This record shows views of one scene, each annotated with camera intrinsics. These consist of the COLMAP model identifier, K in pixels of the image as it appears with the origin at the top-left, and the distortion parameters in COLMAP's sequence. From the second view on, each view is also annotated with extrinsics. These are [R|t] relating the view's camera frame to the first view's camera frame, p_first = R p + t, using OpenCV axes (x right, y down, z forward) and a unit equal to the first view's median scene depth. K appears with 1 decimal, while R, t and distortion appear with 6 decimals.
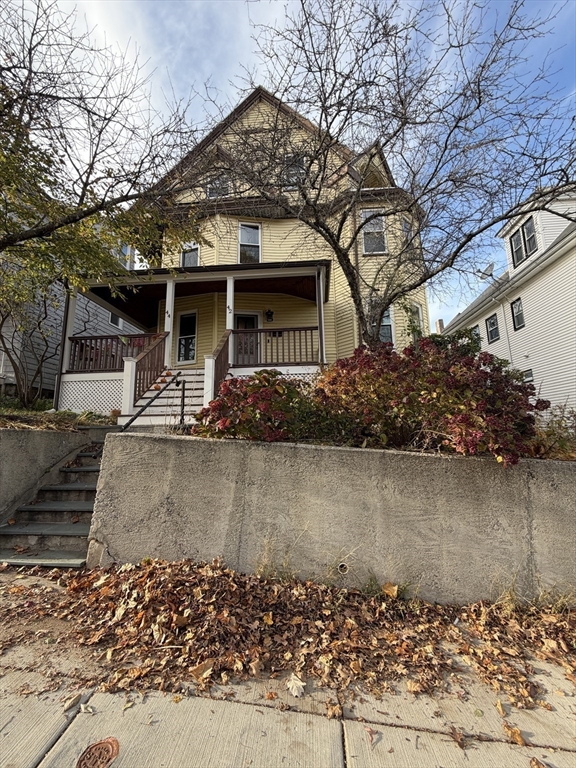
lens RADIAL K [[306.5, 0, 288.0], [0, 306.5, 384.0], [0, 0, 1]] dist [0.000569, -0.000061]
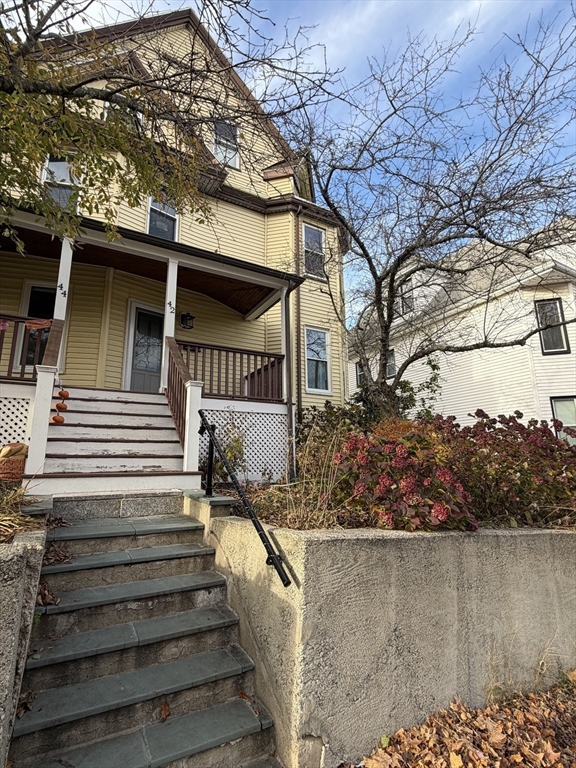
lens RADIAL K [[389.9, 0, 288.0], [0, 389.9, 384.0], [0, 0, 1]] dist [-0.000554, -0.000759]
pose [[0.825865, 0.121546, 0.550612, -1.106932], [-0.089150, 0.992355, -0.085343, -0.071091], [-0.556776, 0.021395, 0.830387, 0.398188]]
